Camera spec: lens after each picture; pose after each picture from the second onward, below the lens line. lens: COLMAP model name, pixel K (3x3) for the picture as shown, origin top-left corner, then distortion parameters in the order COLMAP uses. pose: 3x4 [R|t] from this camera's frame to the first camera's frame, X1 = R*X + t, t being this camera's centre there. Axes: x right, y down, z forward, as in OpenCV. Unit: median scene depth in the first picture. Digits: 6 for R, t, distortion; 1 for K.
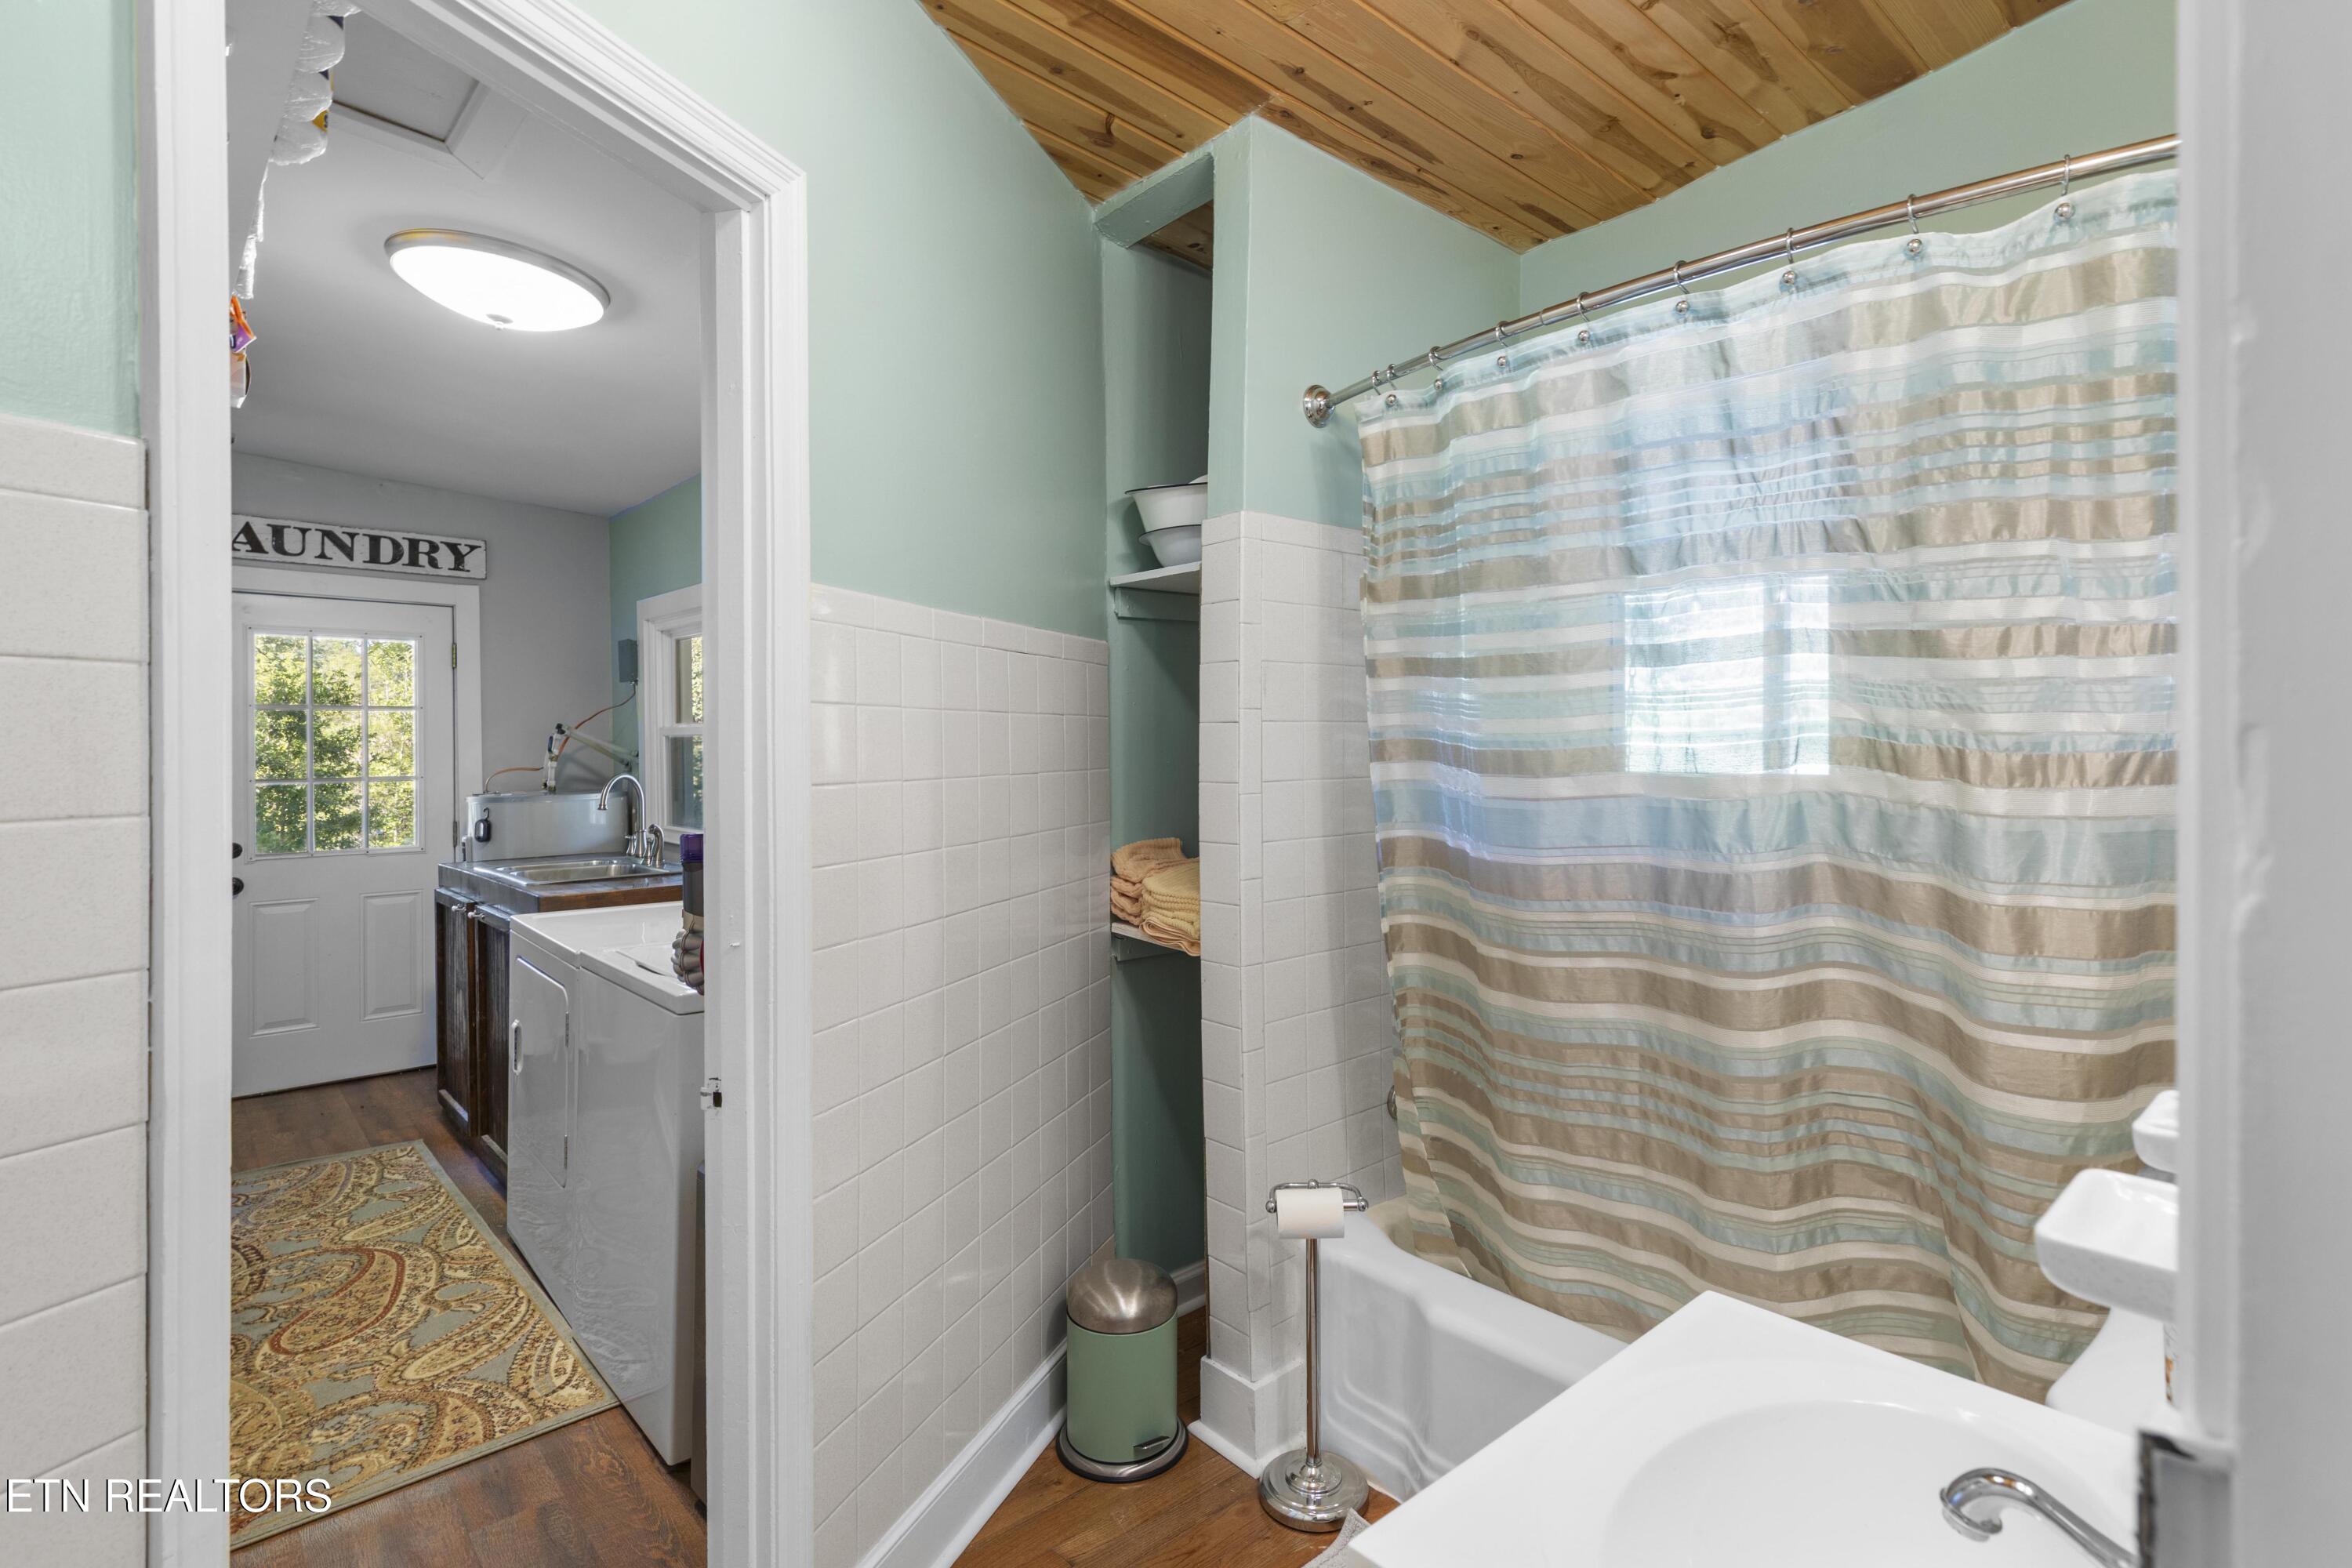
lens RADIAL K [[1123.7, 0, 1183.0], [0, 1123.7, 761.8], [0, 0, 1]] dist [0.008024, 0.000576]
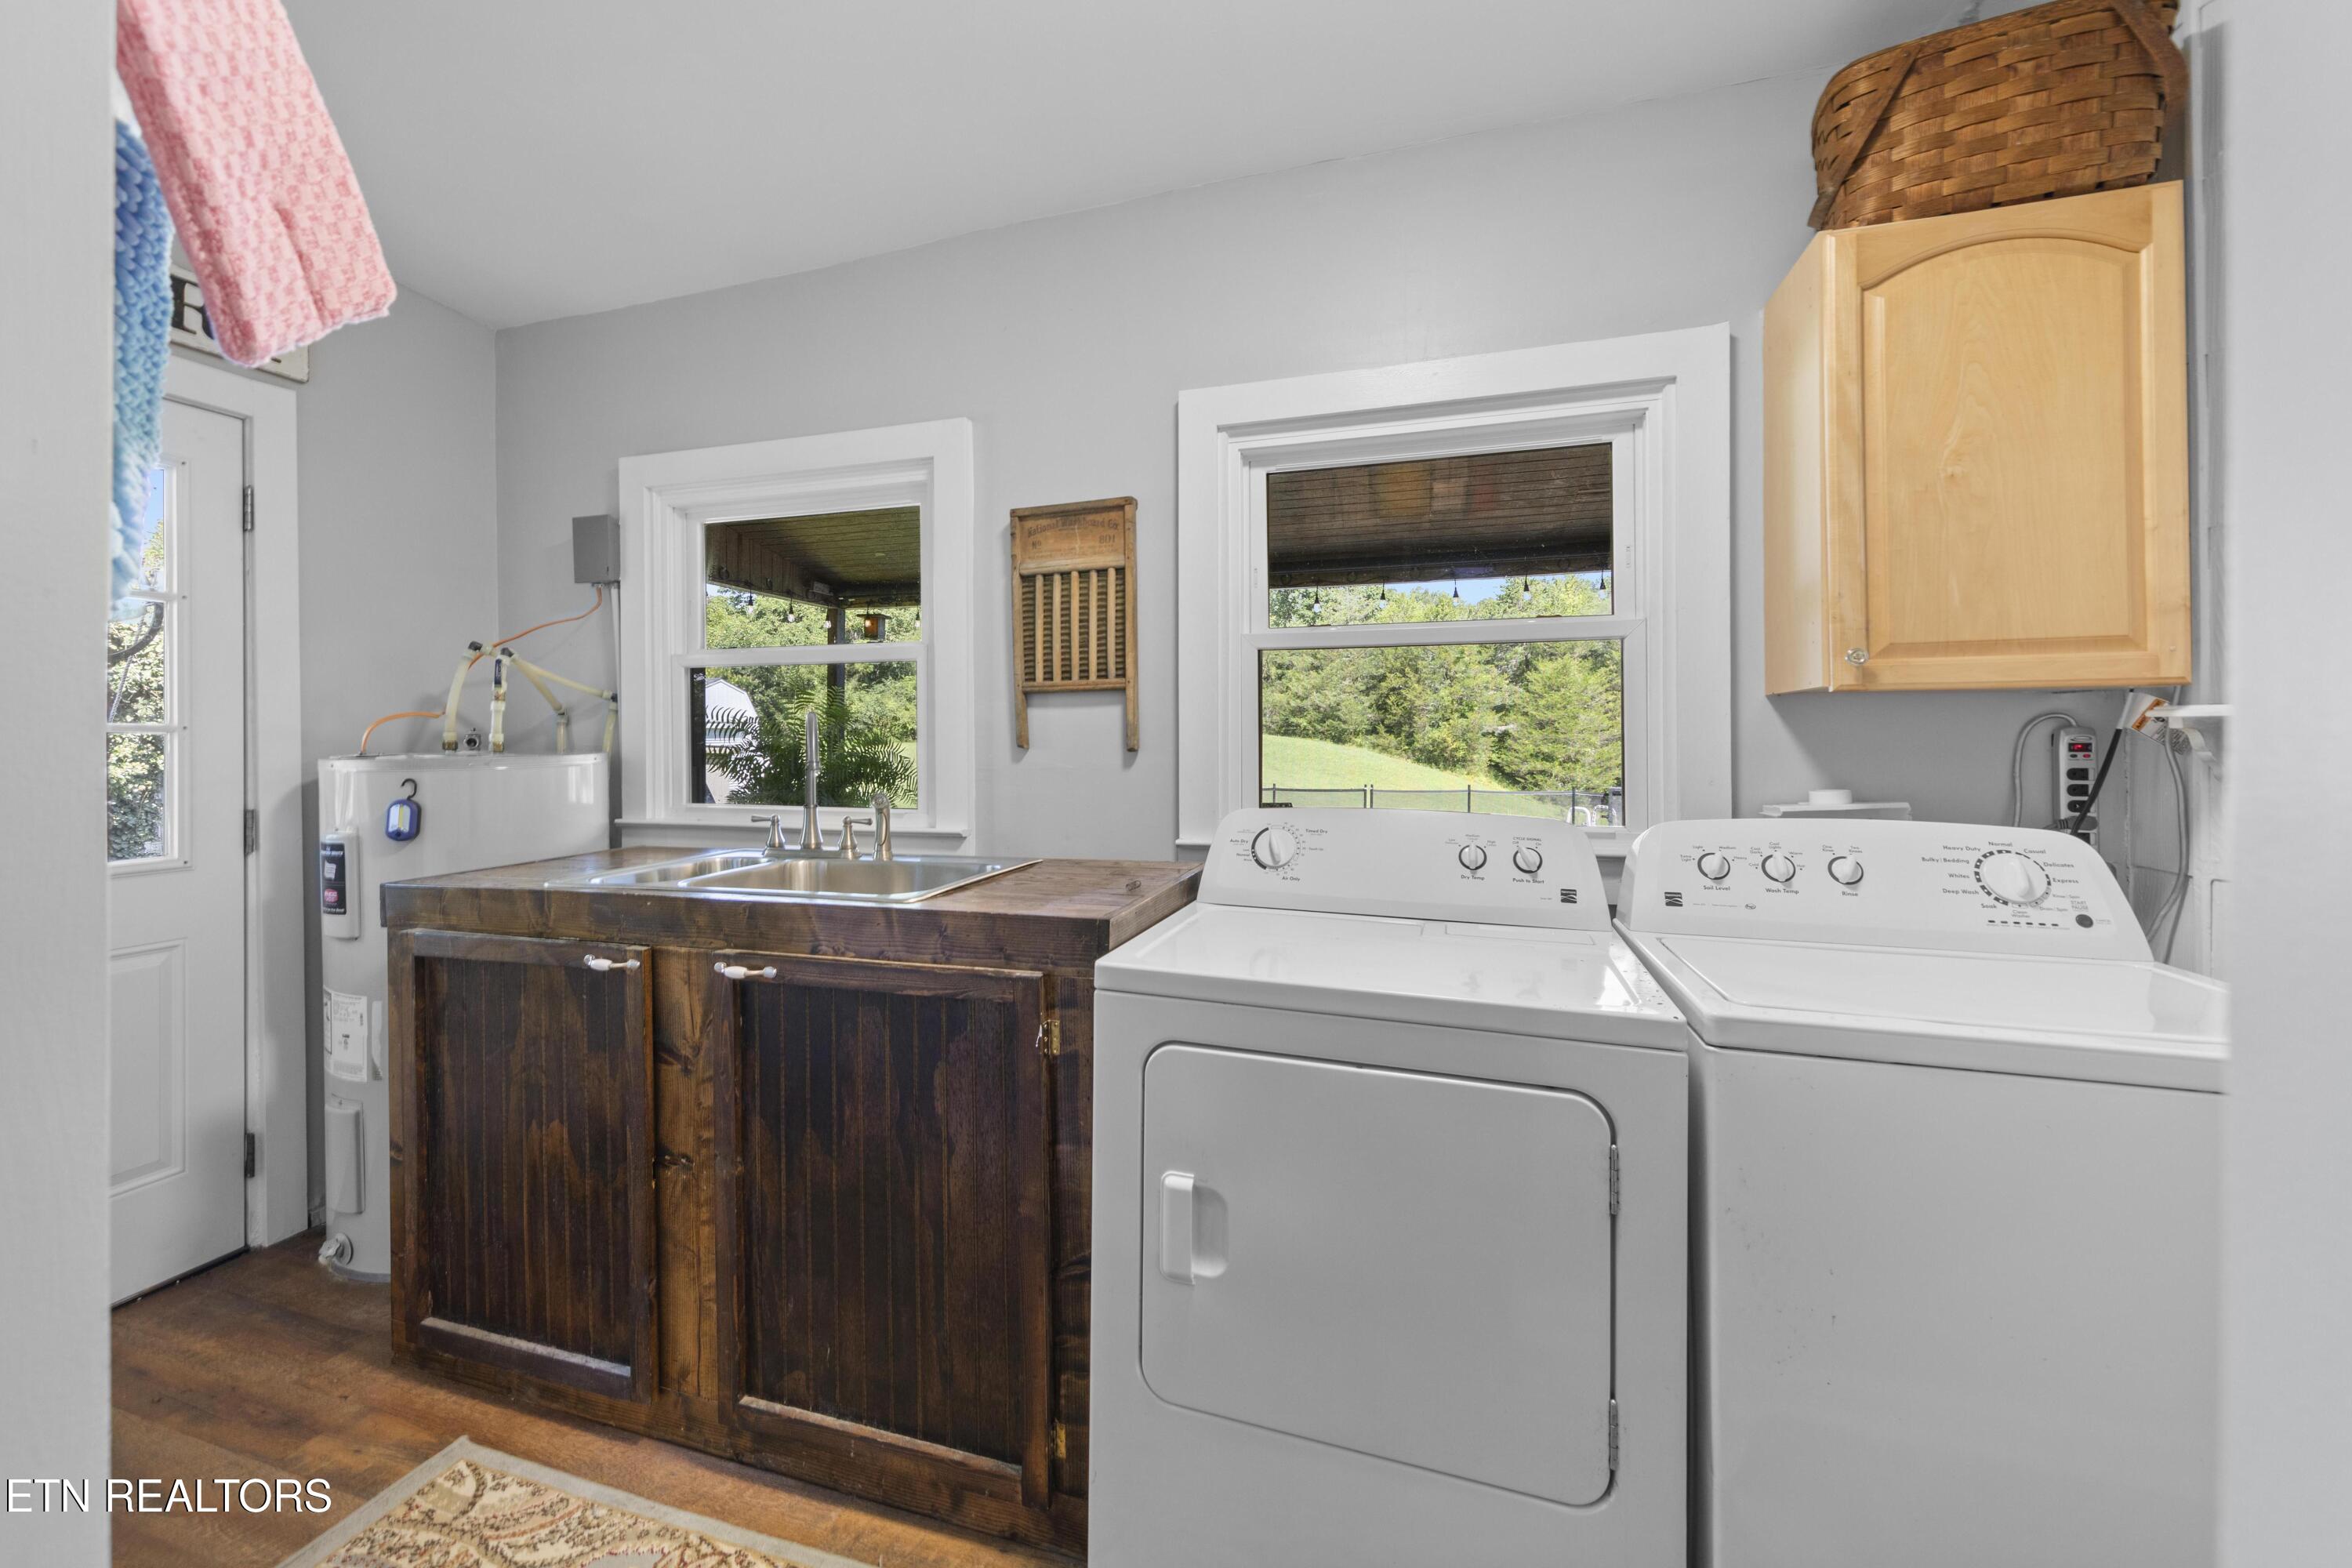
lens RADIAL K [[903.5, 0, 1162.1], [0, 903.5, 749.7], [0, 0, 1]] dist [0.003047, 0.000090]
pose [[0.870049, 0.001164, 0.492965, -0.489104], [0.001250, 0.999989, -0.004567, 0.027220], [-0.492964, 0.004590, 0.870037, 0.404624]]
